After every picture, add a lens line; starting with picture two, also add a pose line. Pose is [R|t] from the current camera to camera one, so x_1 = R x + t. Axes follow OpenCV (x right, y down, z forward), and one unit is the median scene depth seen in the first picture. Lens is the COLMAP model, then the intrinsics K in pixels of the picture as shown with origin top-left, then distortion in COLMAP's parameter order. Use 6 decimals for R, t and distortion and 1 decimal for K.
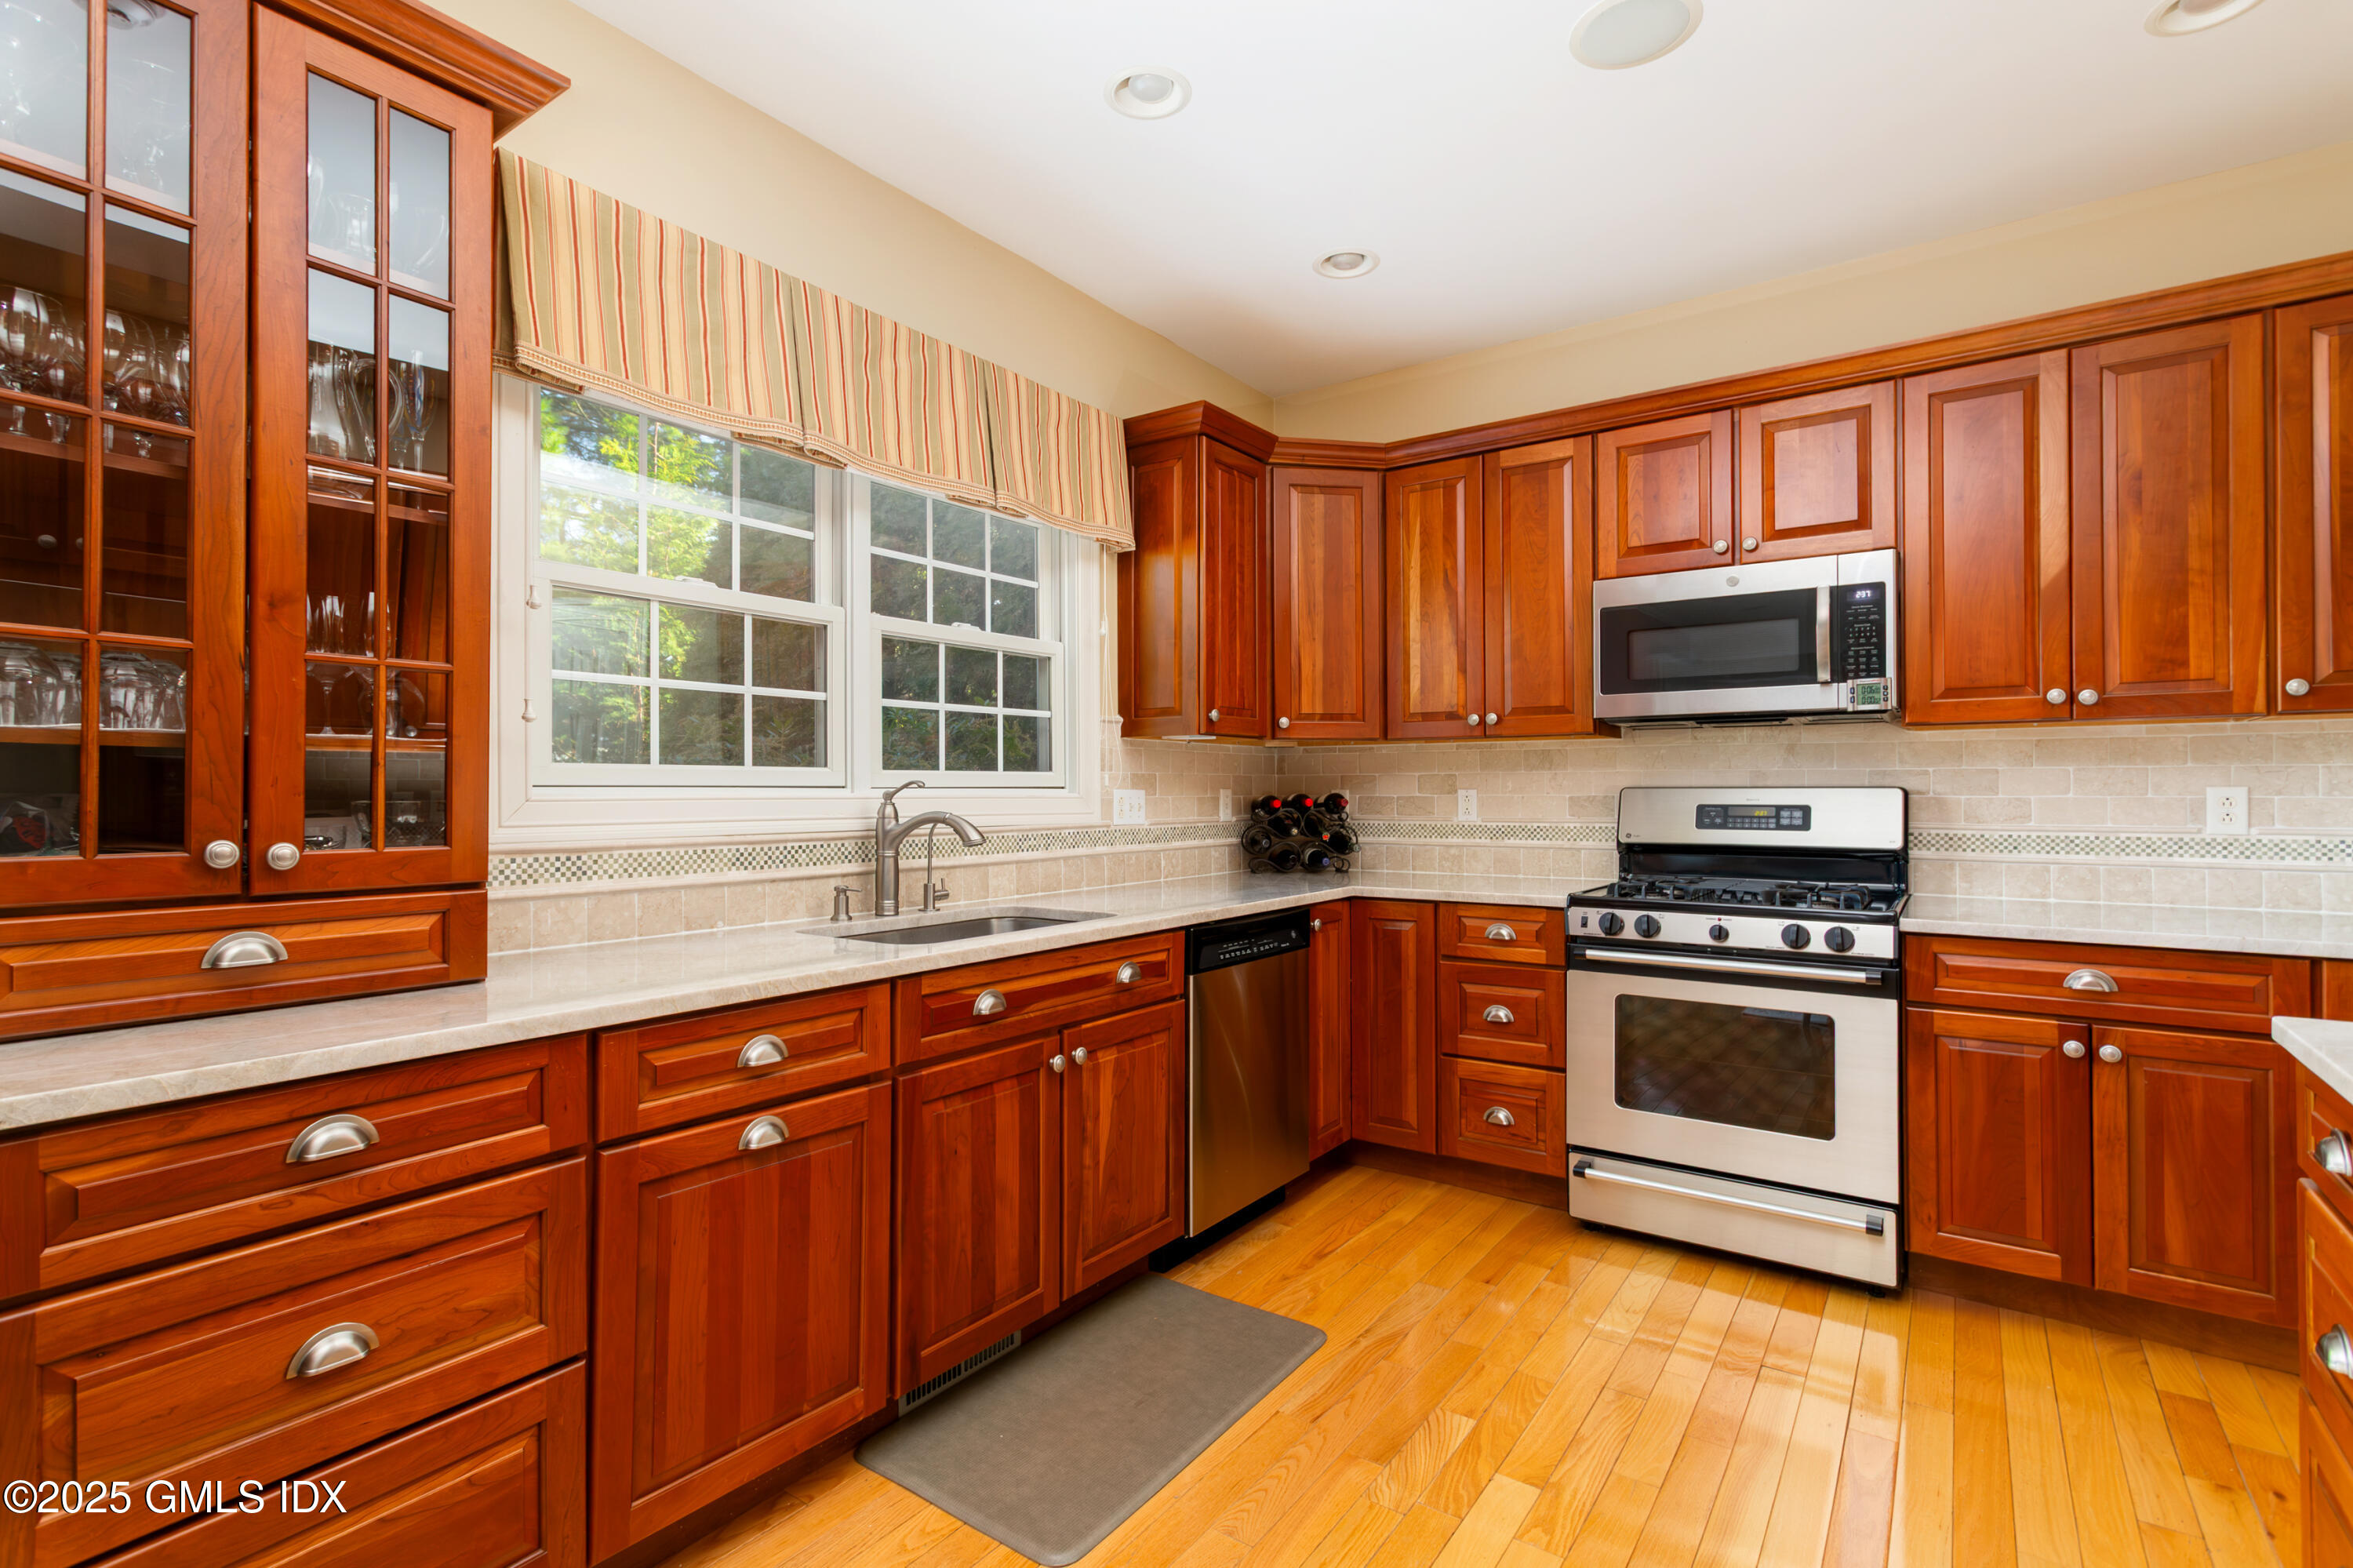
lens RADIAL K [[1097.6, 0, 1174.0], [0, 1097.6, 786.3], [0, 0, 1]] dist [-0.000227, 0.000065]
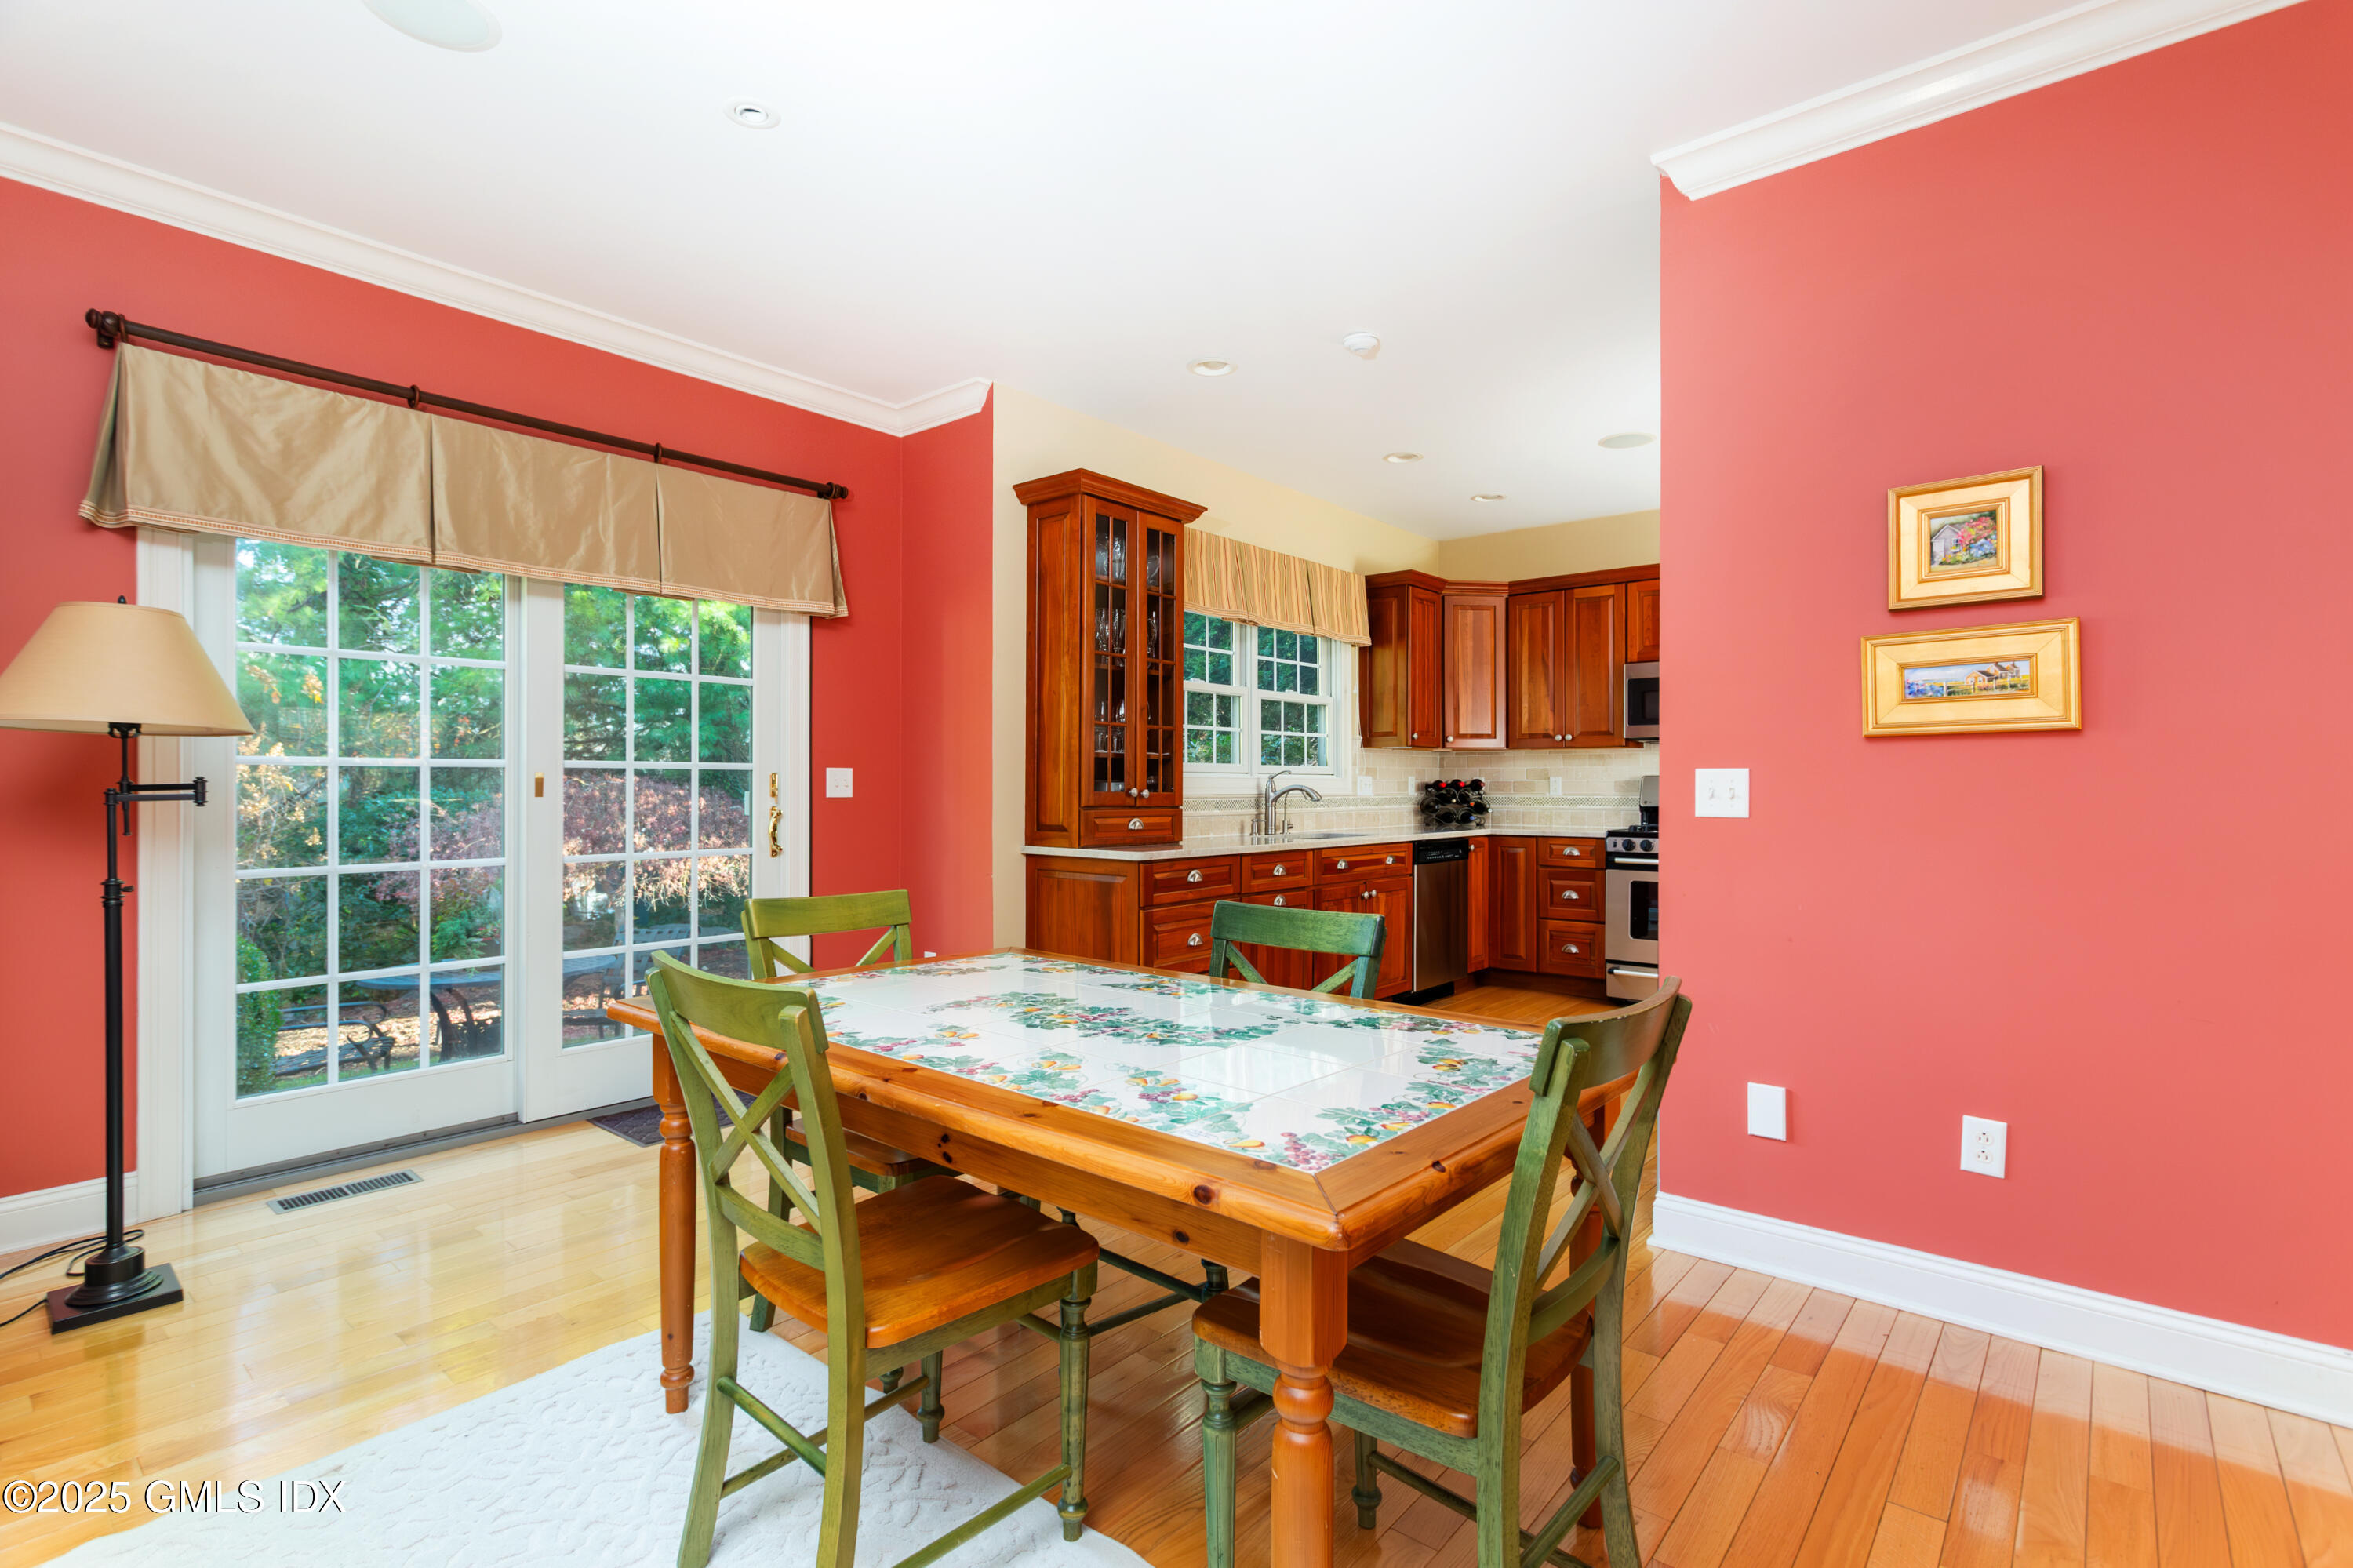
lens RADIAL K [[1097.6, 0, 1179.0], [0, 1097.6, 785.0], [0, 0, 1]] dist [-0.000227, 0.000065]
pose [[0.996840, 0.004279, -0.079322, -0.223400], [-0.003999, 0.999985, 0.003681, 0.013586], [0.079337, -0.003352, 0.996842, -0.922337]]
